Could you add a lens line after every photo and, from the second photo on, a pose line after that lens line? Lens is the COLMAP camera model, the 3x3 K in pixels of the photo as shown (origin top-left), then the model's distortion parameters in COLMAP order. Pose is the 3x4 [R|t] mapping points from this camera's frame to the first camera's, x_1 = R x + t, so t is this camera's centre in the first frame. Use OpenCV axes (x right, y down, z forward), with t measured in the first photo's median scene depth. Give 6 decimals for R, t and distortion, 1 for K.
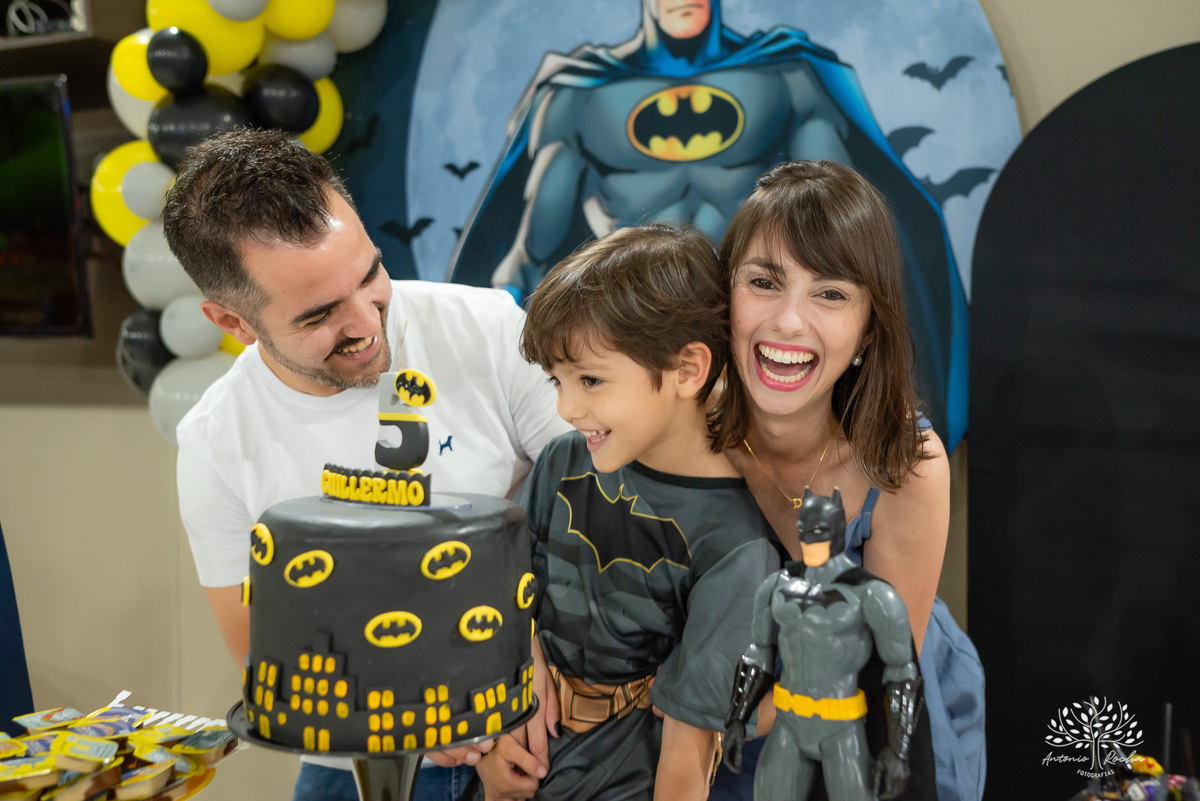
lens RADIAL K [[1180.8, 0, 597.2], [0, 1180.8, 402.3], [0, 0, 1]] dist [0.029578, 0.000000]
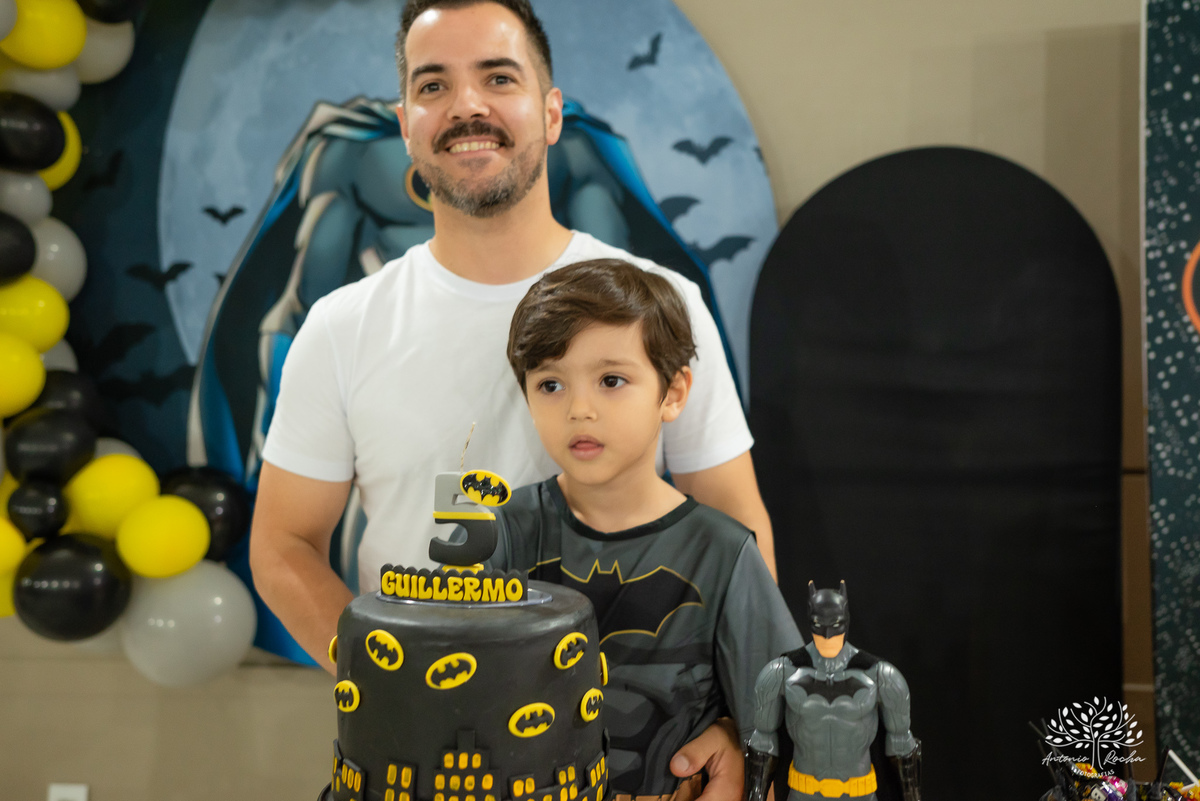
lens RADIAL K [[1180.8, 0, 610.9], [0, 1180.8, 395.5], [0, 0, 1]] dist [0.029578, 0.000000]
pose [[0.944726, -0.019029, 0.327309, -0.156071], [0.025196, 0.999576, -0.014613, -0.030487], [-0.326892, 0.022052, 0.944804, -0.019701]]
